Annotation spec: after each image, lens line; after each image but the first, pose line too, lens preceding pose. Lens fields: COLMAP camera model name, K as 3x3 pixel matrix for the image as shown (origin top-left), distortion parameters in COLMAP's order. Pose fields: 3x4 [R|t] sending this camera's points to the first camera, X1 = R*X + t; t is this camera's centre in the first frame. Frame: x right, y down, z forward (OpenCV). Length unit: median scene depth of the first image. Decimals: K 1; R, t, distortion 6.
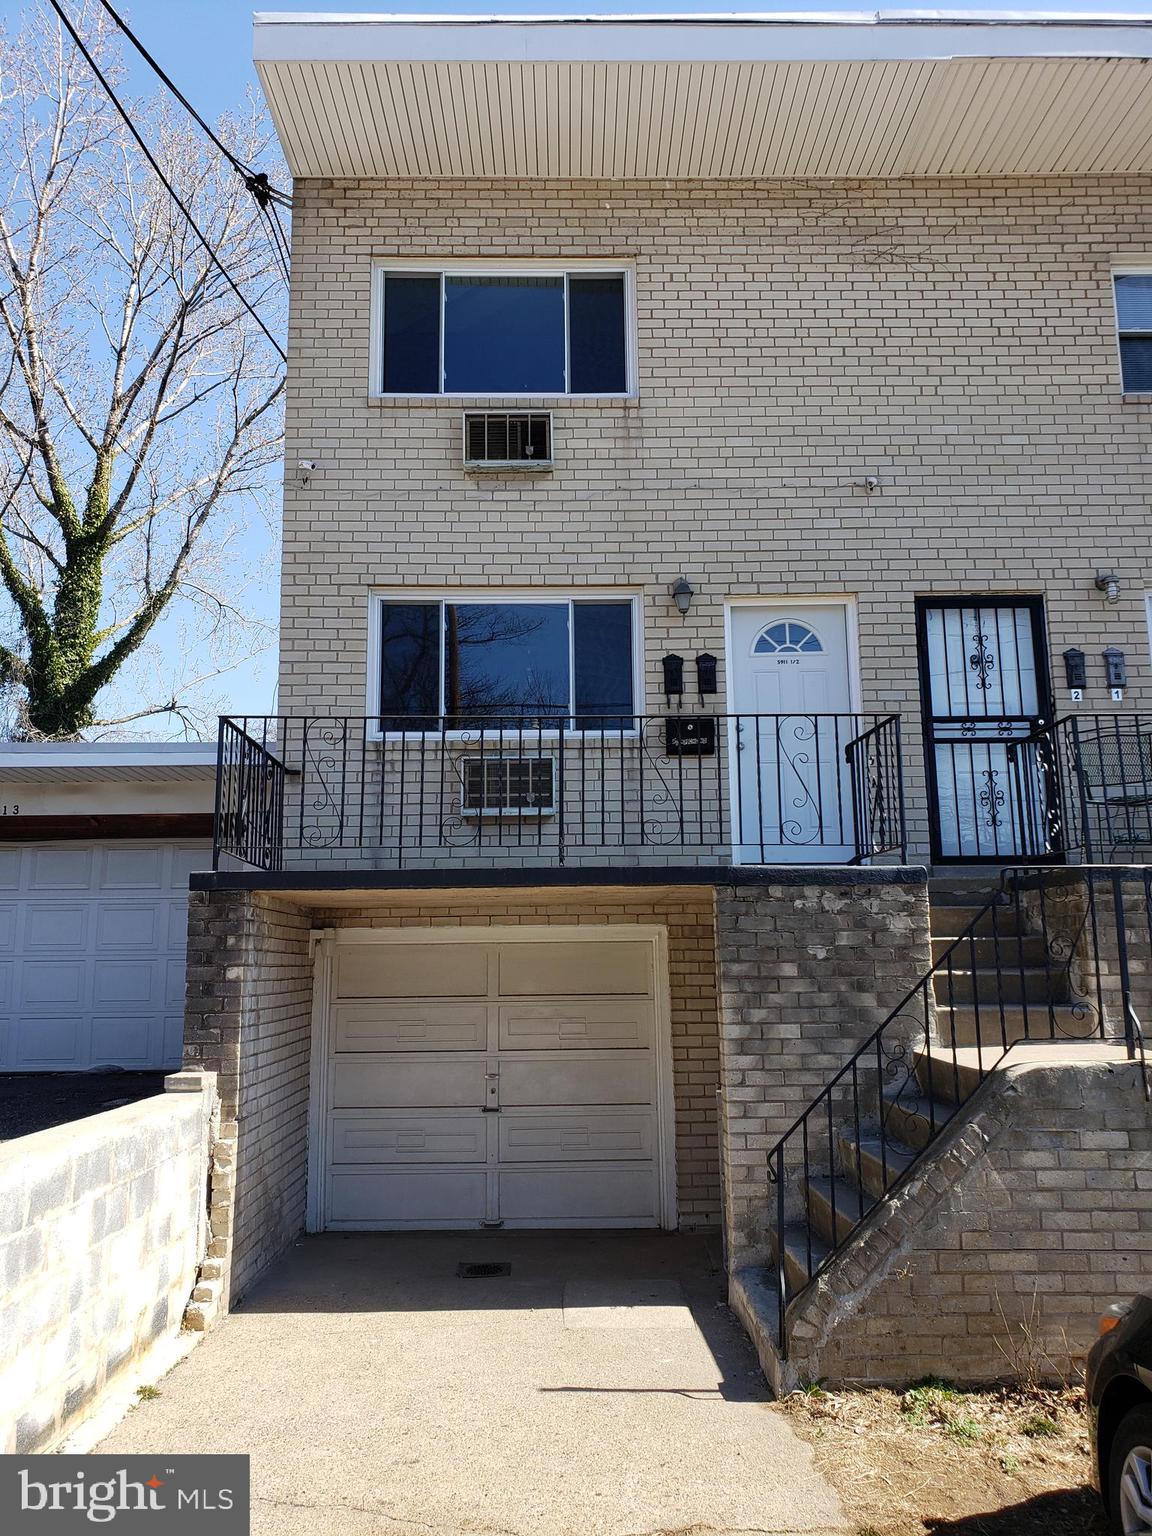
lens RADIAL K [[1179.5, 0, 566.4], [0, 1179.5, 724.9], [0, 0, 1]] dist [-0.014883, -0.003514]
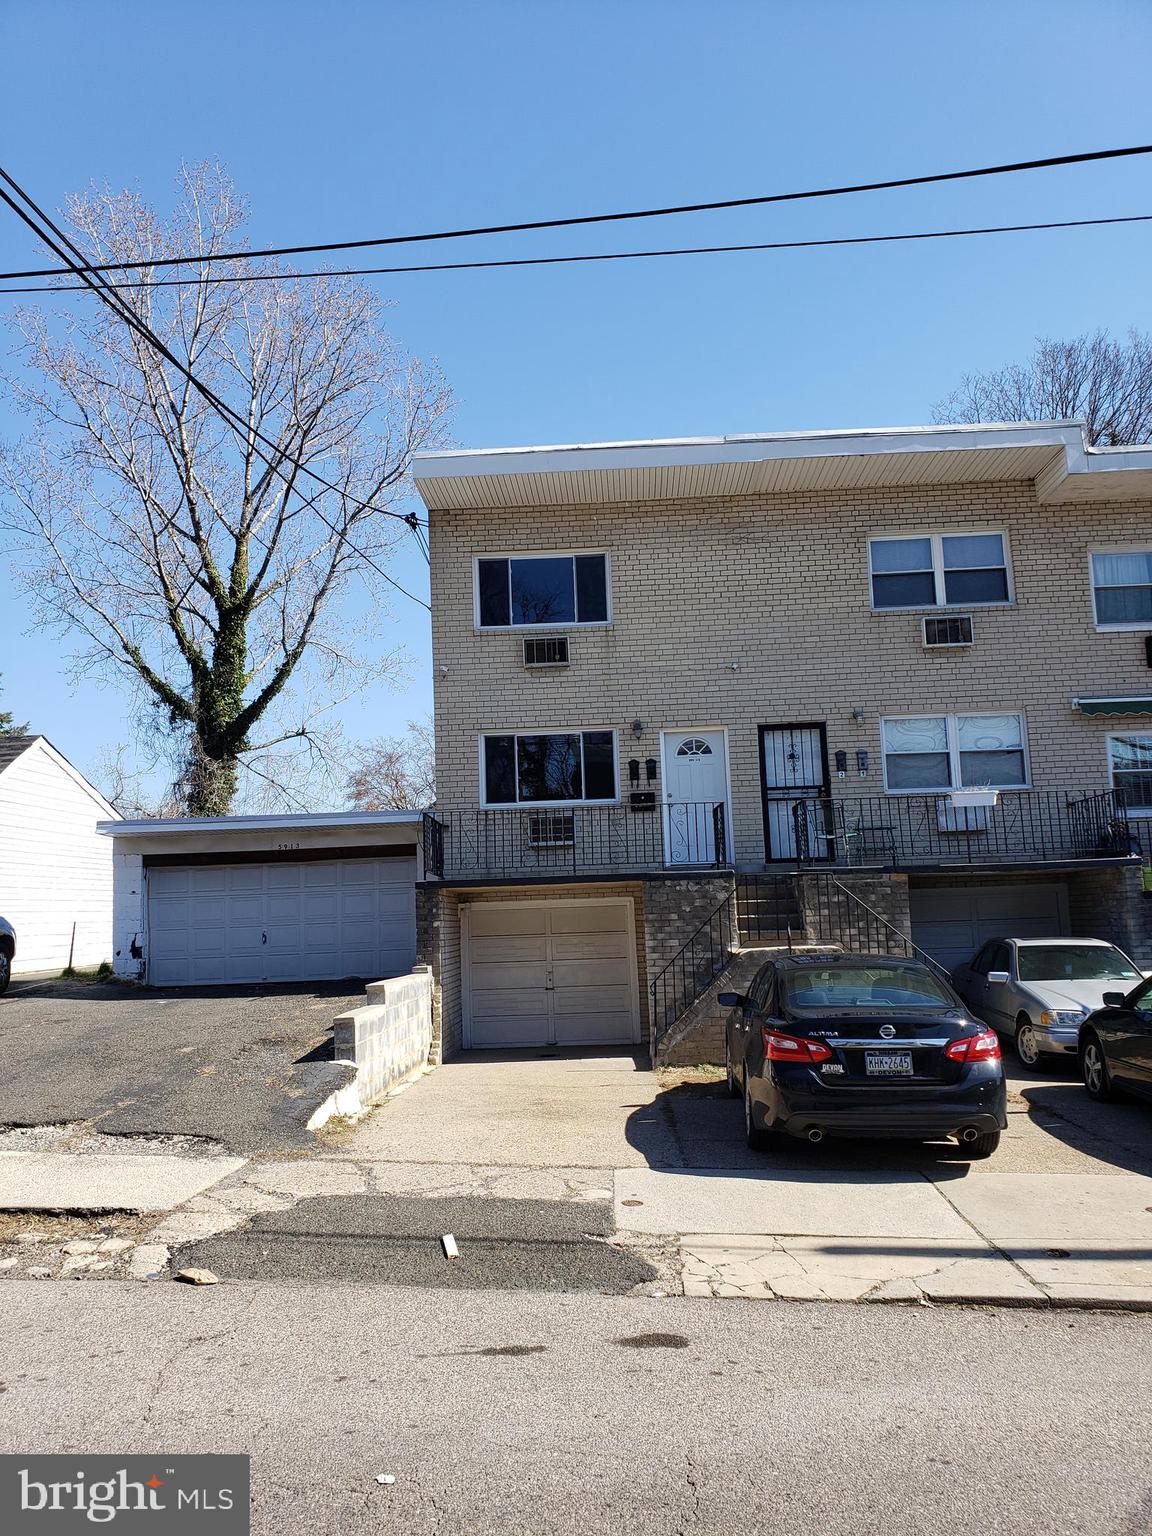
lens RADIAL K [[1186.0, 0, 574.0], [0, 1186.0, 750.8], [0, 0, 1]] dist [0.031332, 0.004538]
pose [[0.998480, -0.031441, -0.045257, 0.079486], [0.033949, 0.997867, 0.055753, -0.185149], [0.043408, -0.057205, 0.997418, -0.959385]]
